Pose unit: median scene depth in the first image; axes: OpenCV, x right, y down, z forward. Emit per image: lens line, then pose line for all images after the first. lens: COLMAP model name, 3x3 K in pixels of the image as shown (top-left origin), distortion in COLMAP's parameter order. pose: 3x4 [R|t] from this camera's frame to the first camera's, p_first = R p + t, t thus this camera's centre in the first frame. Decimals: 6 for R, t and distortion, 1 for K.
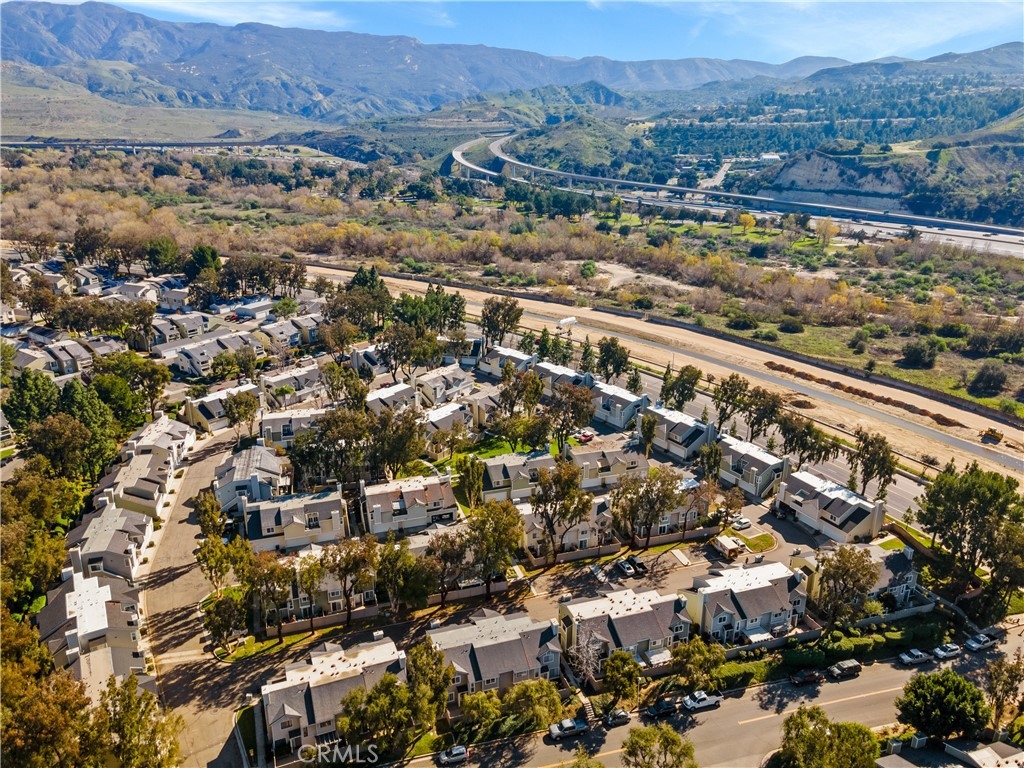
lens RADIAL K [[768.8, 0, 512.1], [0, 768.8, 401.4], [0, 0, 1]] dist [0.046514, 0.050177]
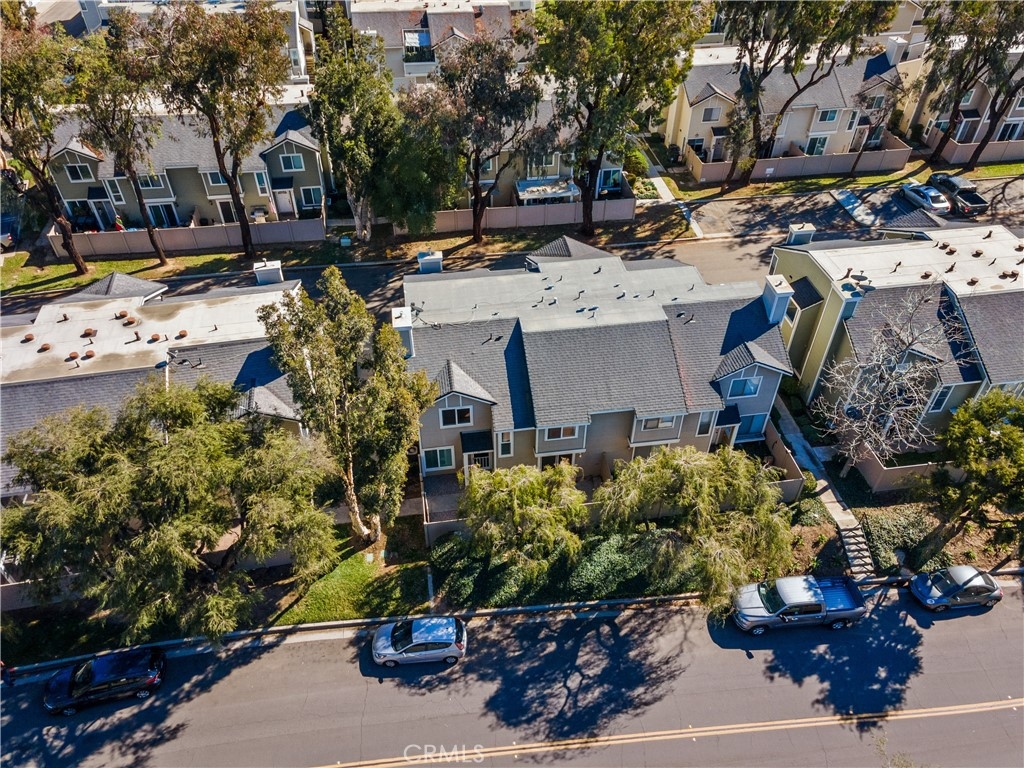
lens RADIAL K [[734.9, 0, 512.0], [0, 734.9, 384.0], [0, 0, 1]] dist [0.034031, 0.002406]
pose [[0.984700, 0.115790, -0.130228, -0.008440], [-0.064390, 0.936195, 0.345532, 0.185370], [0.161928, -0.331860, 0.929327, 0.560946]]
